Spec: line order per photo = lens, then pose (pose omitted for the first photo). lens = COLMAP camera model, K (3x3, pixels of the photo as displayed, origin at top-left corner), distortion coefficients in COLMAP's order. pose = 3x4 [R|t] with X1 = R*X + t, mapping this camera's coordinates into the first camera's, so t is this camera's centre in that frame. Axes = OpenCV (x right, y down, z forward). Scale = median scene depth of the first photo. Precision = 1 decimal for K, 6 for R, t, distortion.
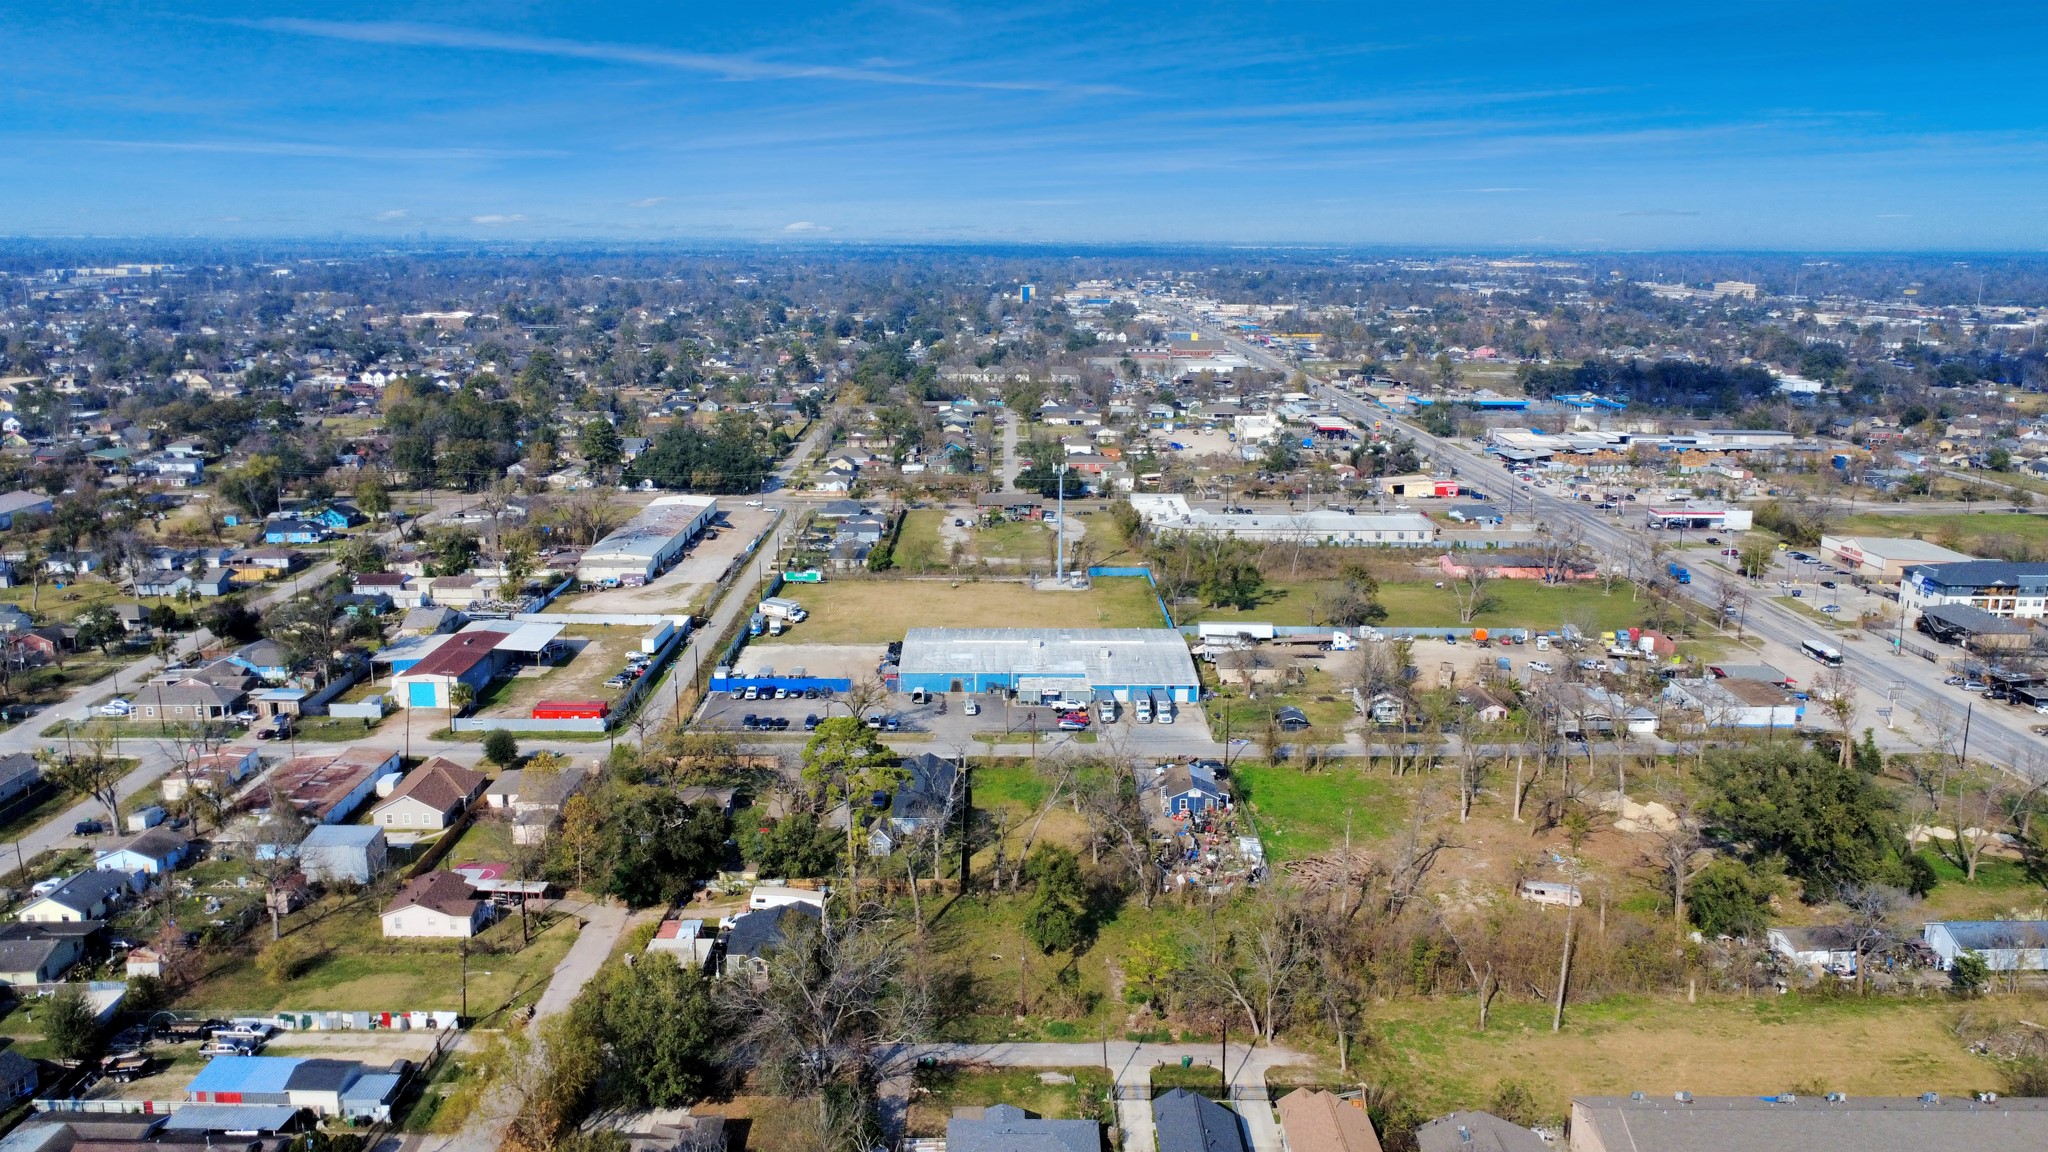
lens RADIAL K [[1527.1, 0, 1019.5], [0, 1527.1, 577.1], [0, 0, 1]] dist [0.009431, -0.007448]
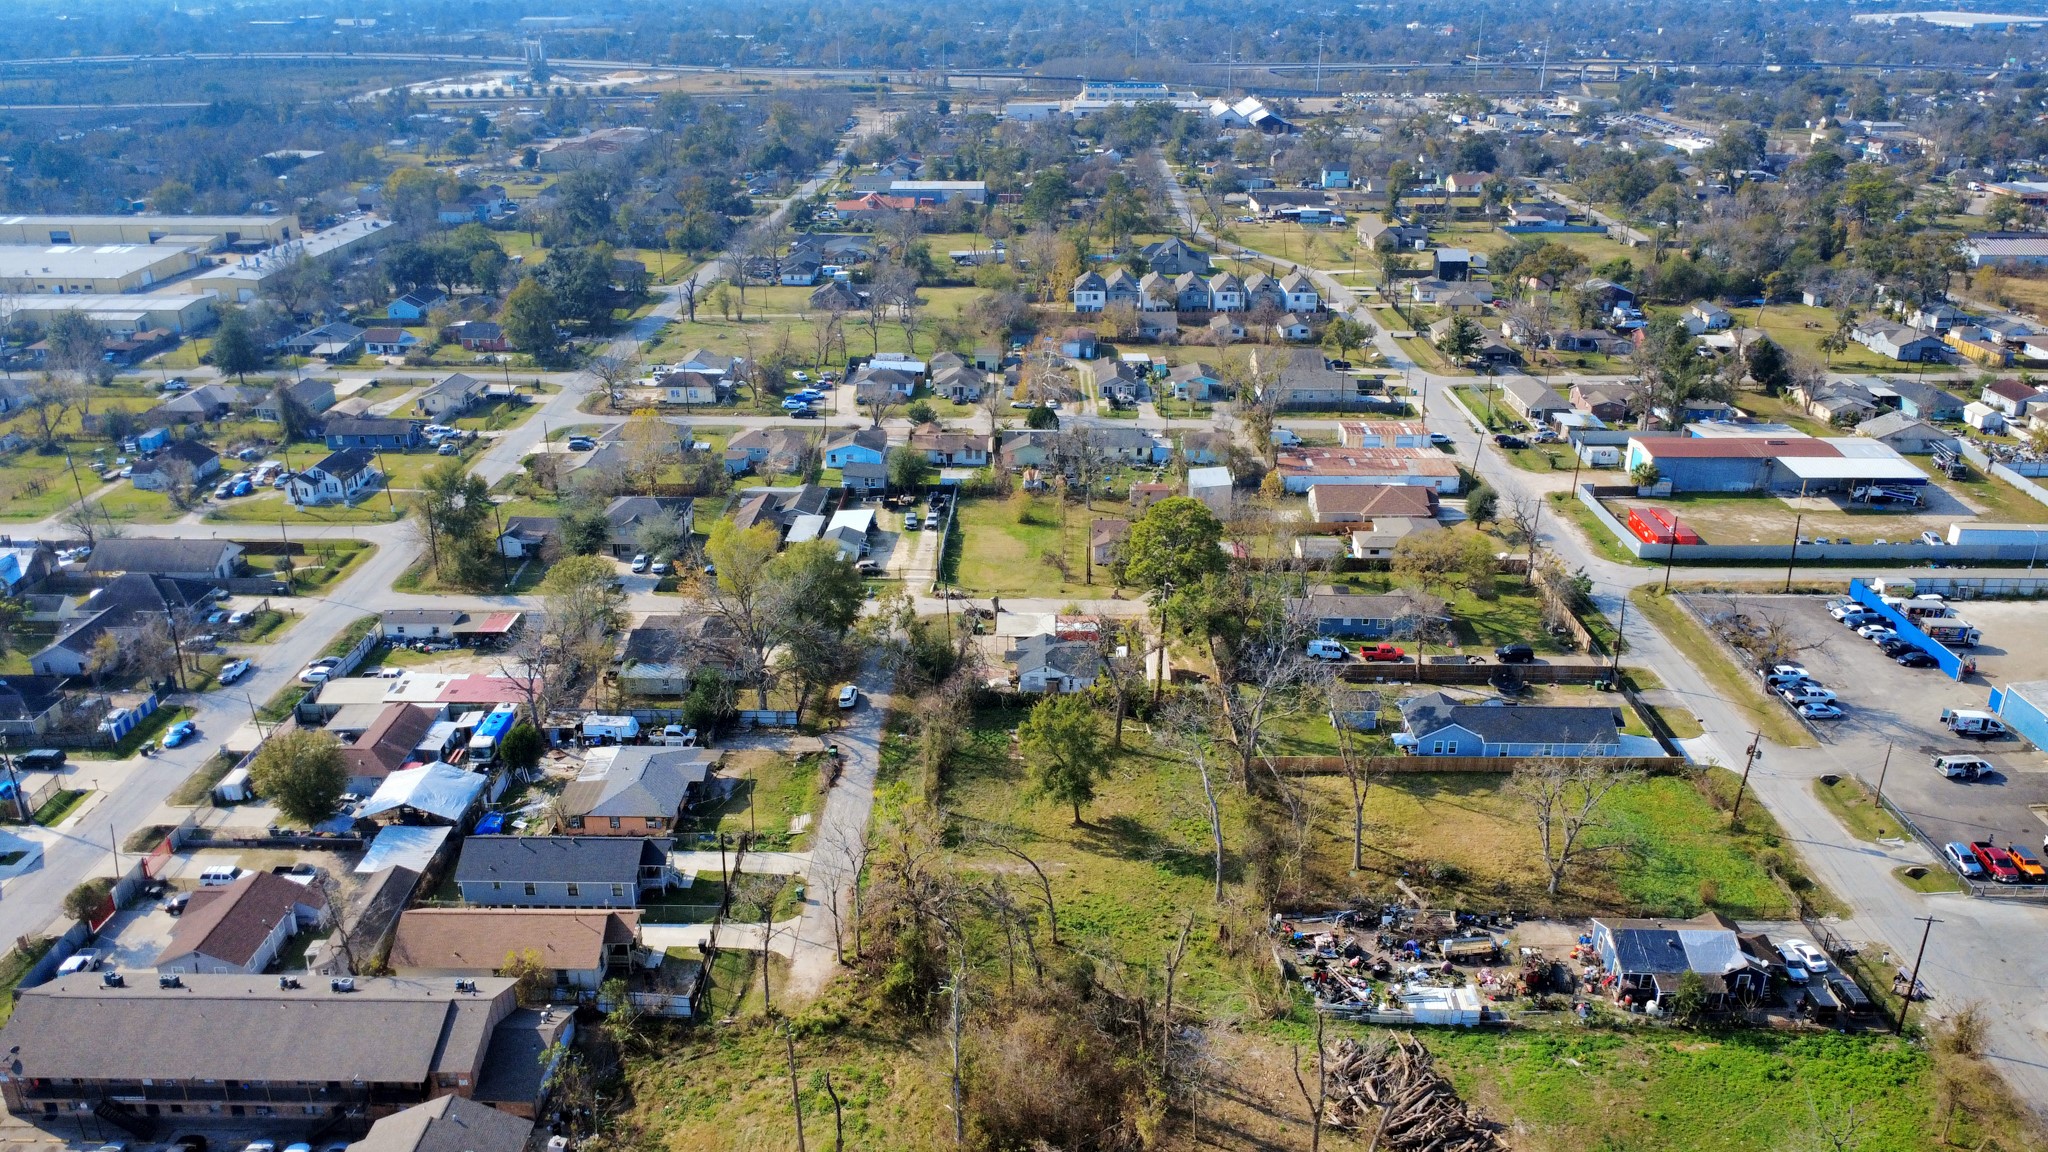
lens RADIAL K [[1527.1, 0, 1028.0], [0, 1527.1, 572.5], [0, 0, 1]] dist [0.009431, -0.007448]
pose [[-0.022499, 0.370084, -0.928726, 0.516686], [-0.221941, 0.903932, 0.365580, -0.124099], [0.974800, 0.214347, 0.061800, 0.620265]]
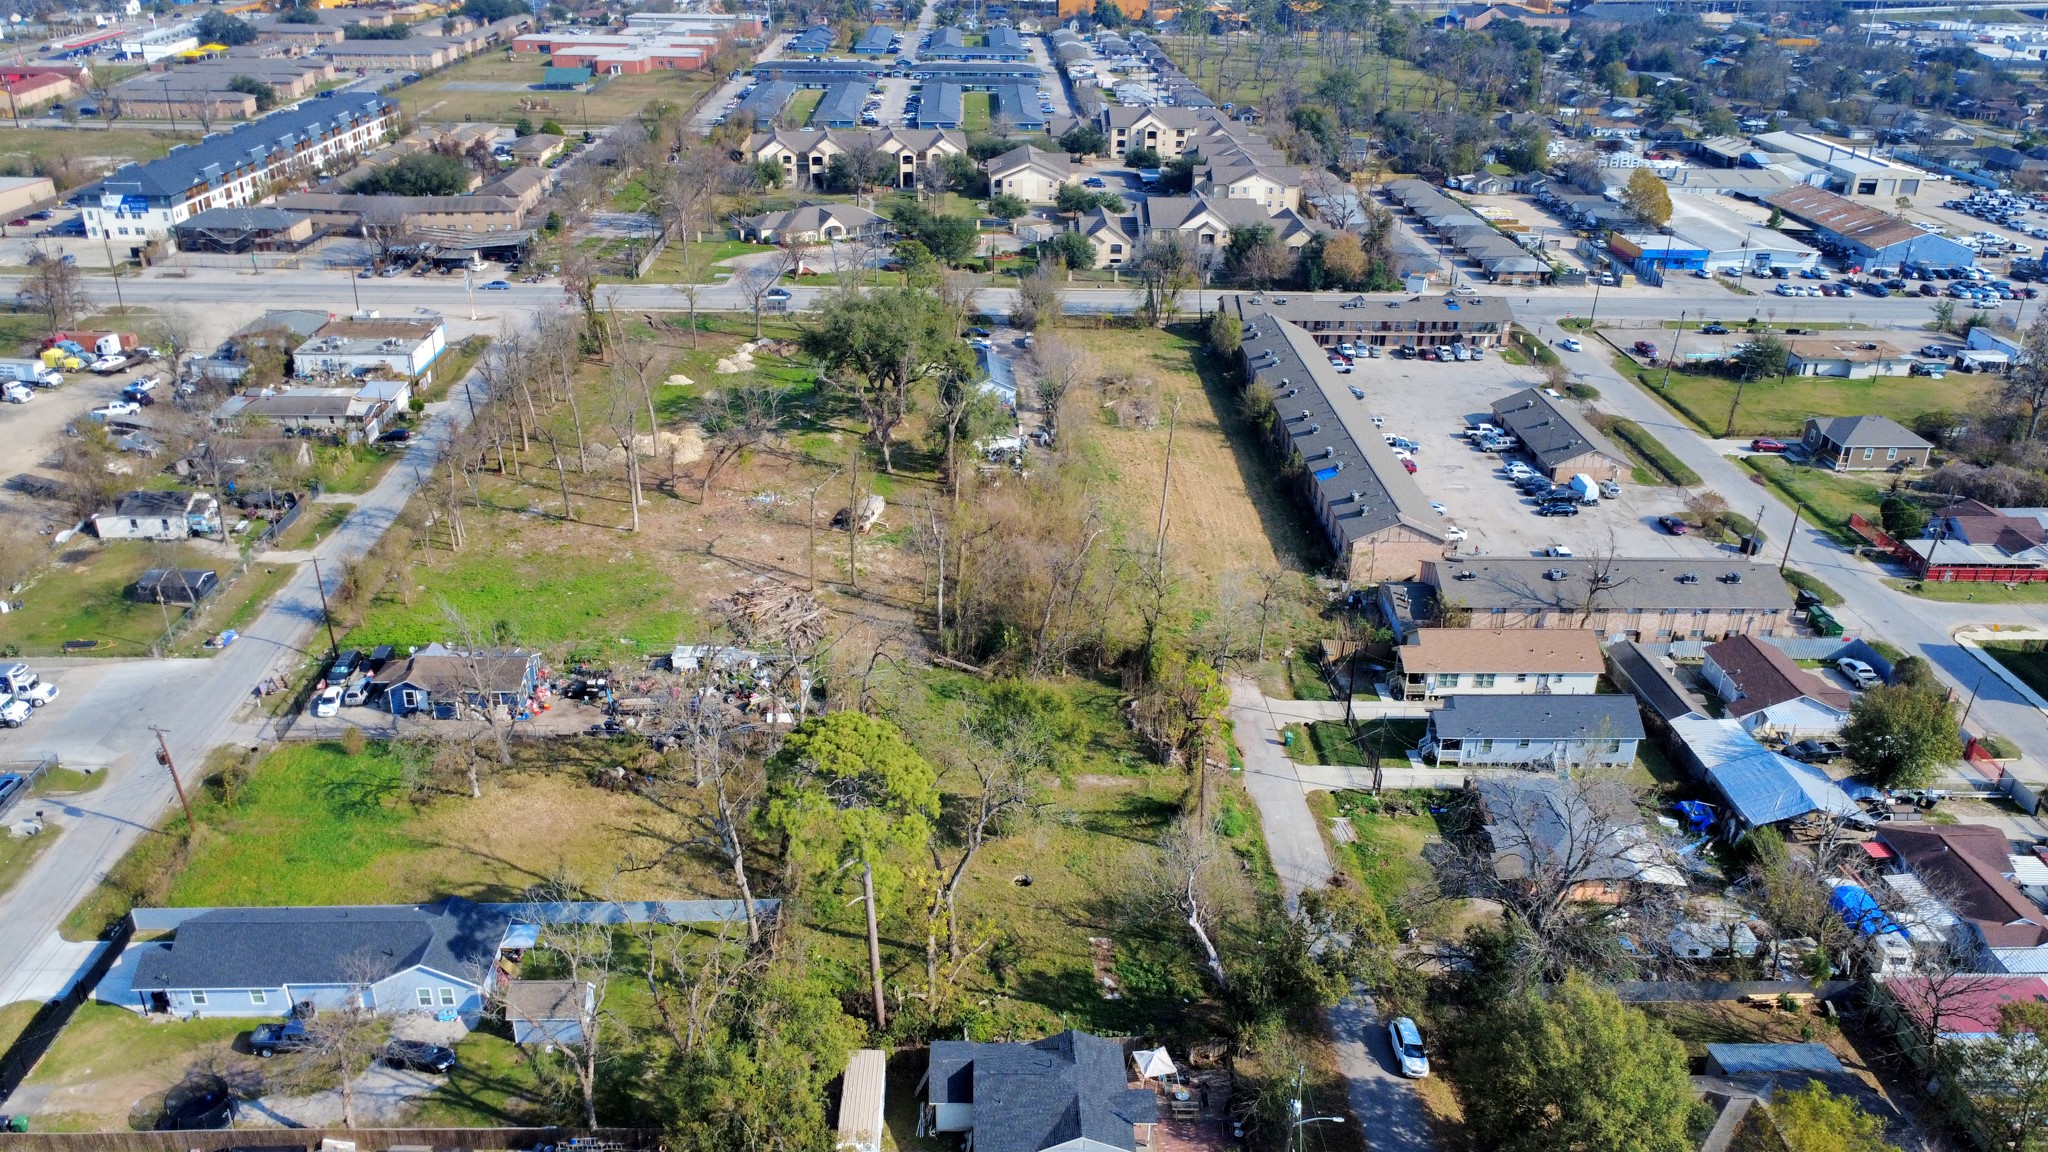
lens RADIAL K [[1527.1, 0, 1020.1], [0, 1527.1, 574.6], [0, 0, 1]] dist [0.009431, -0.007448]
pose [[-0.025402, -0.433263, 0.900910, -0.382140], [0.202205, 0.880346, 0.429075, -0.104963], [-0.979014, 0.193068, 0.065245, 0.644945]]
